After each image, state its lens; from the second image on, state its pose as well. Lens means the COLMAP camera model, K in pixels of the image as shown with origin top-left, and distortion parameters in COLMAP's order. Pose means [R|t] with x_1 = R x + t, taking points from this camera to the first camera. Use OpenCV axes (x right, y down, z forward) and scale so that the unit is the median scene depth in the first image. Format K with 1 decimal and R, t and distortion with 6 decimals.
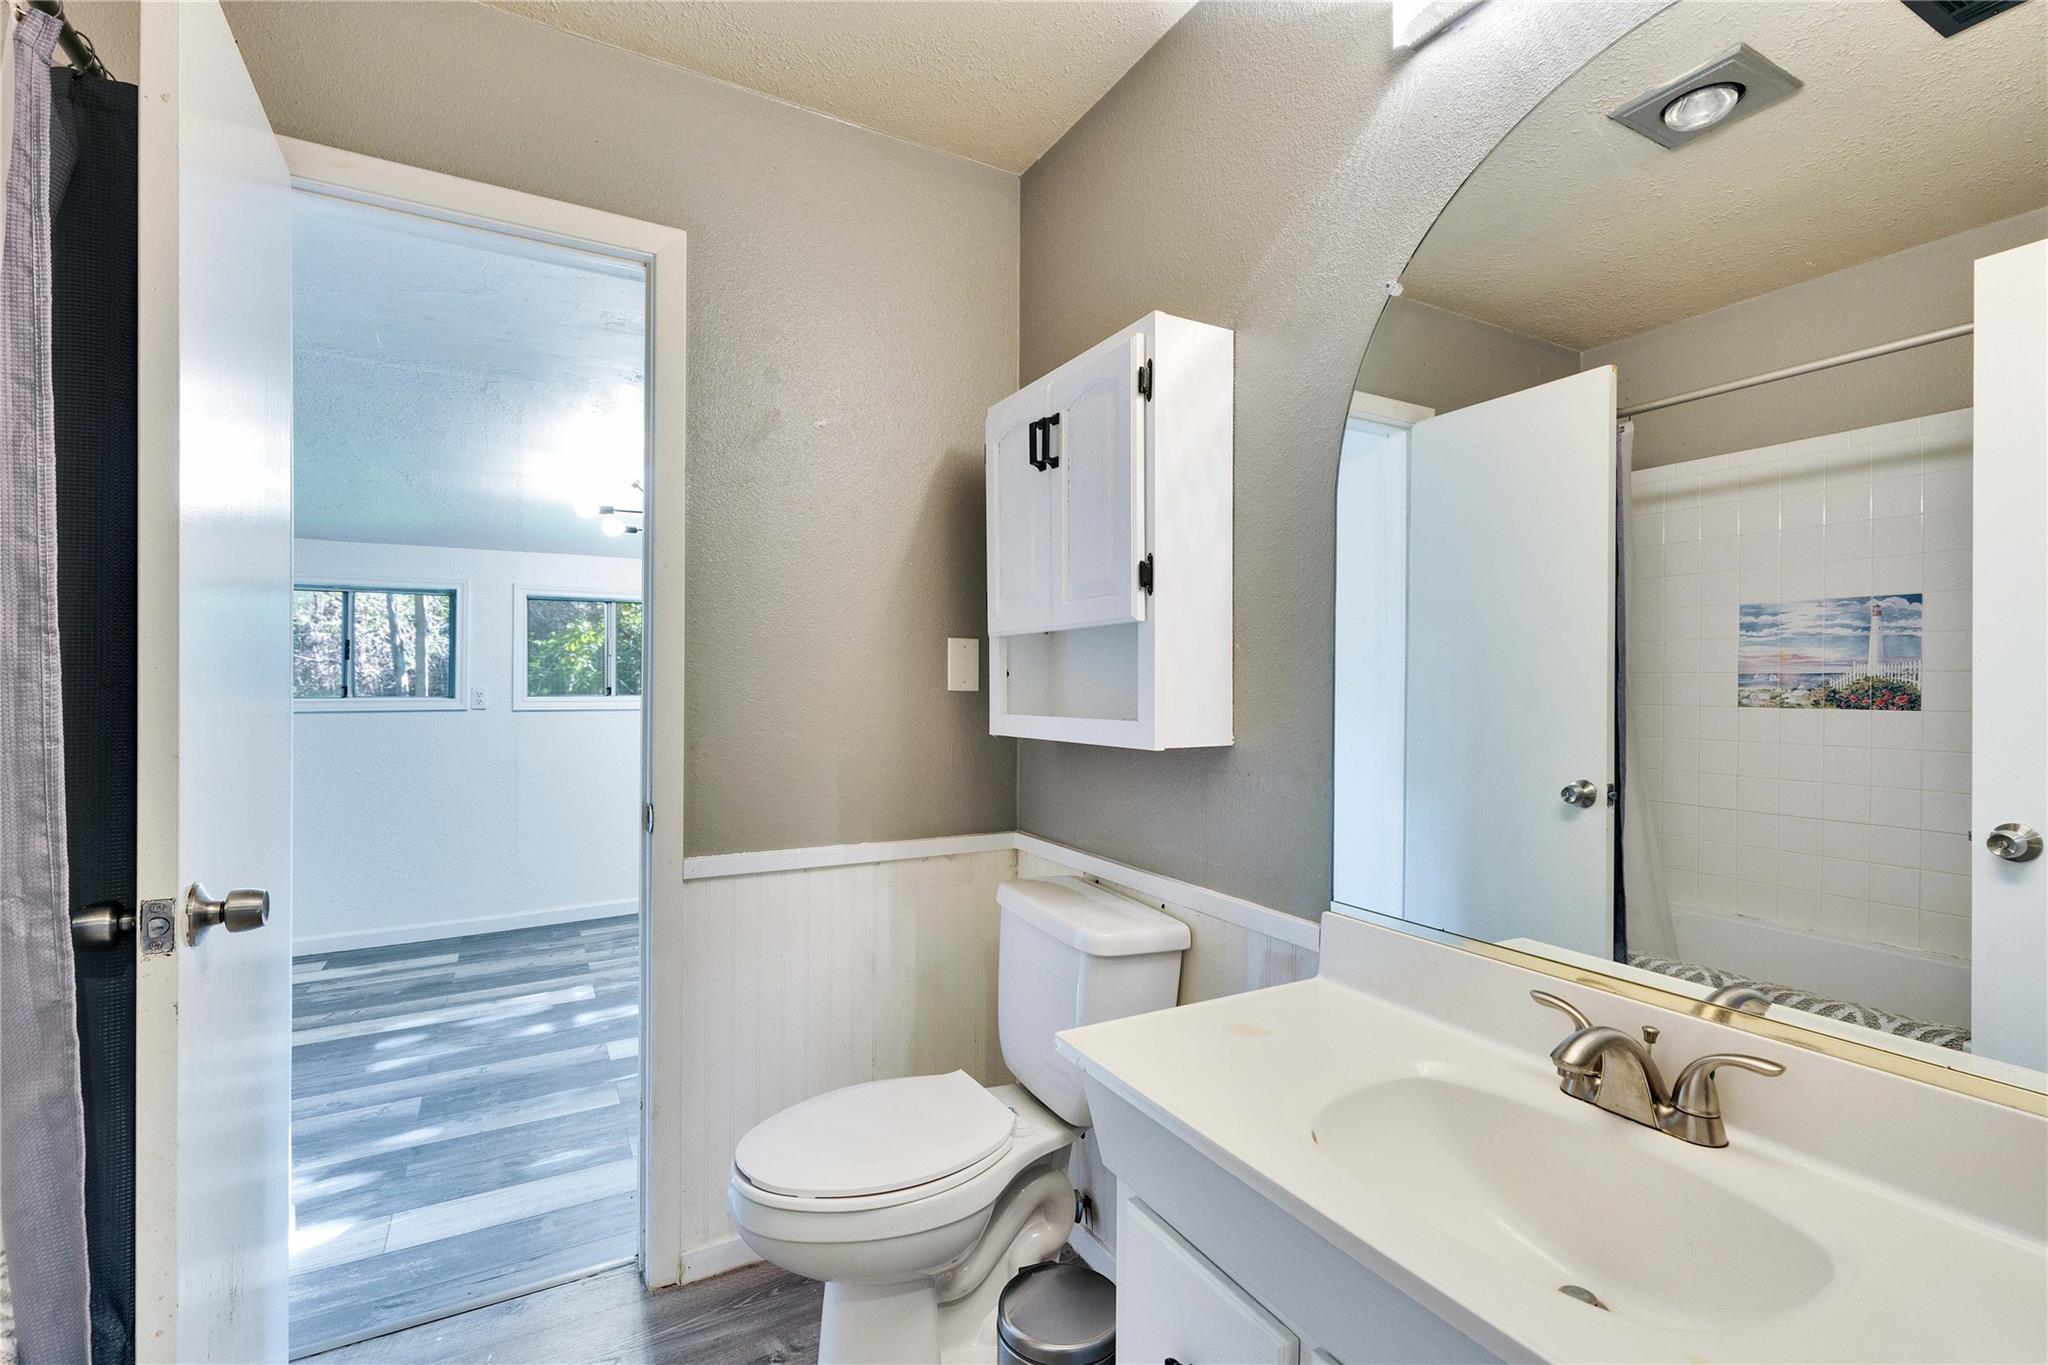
lens RADIAL K [[936.1, 0, 1024.2], [0, 936.1, 675.2], [0, 0, 1]] dist [-0.001941, -0.001771]
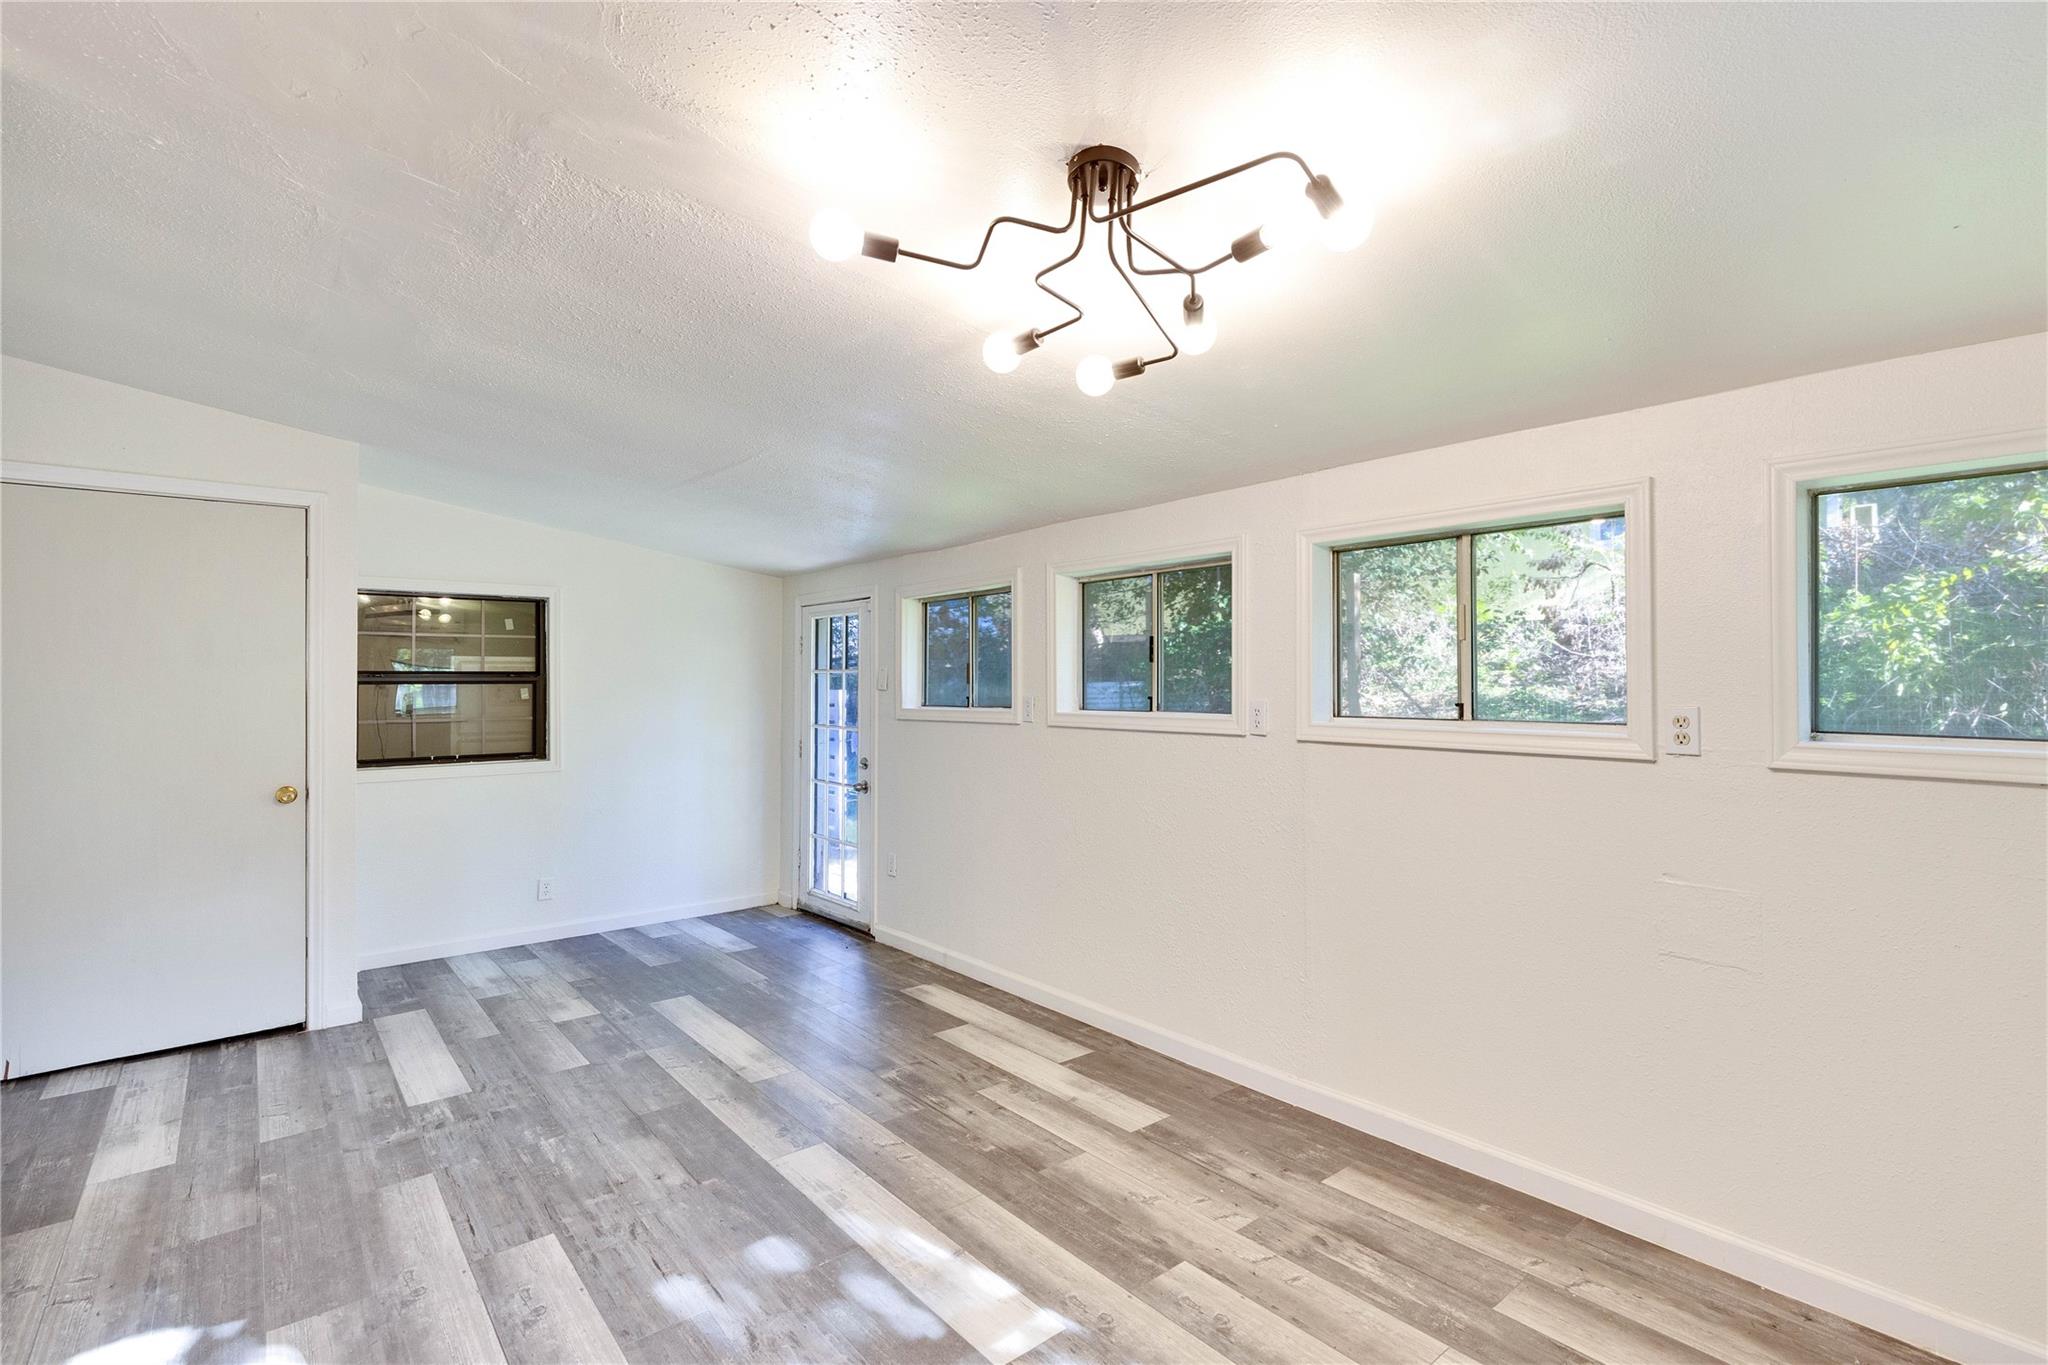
lens RADIAL K [[936.1, 0, 1023.2], [0, 936.1, 680.4], [0, 0, 1]] dist [-0.001941, -0.001771]
pose [[0.245399, -0.010624, -0.969364, -0.011323], [-0.010180, 0.999857, -0.013535, 0.012004], [0.969369, 0.013189, 0.245255, 0.797461]]
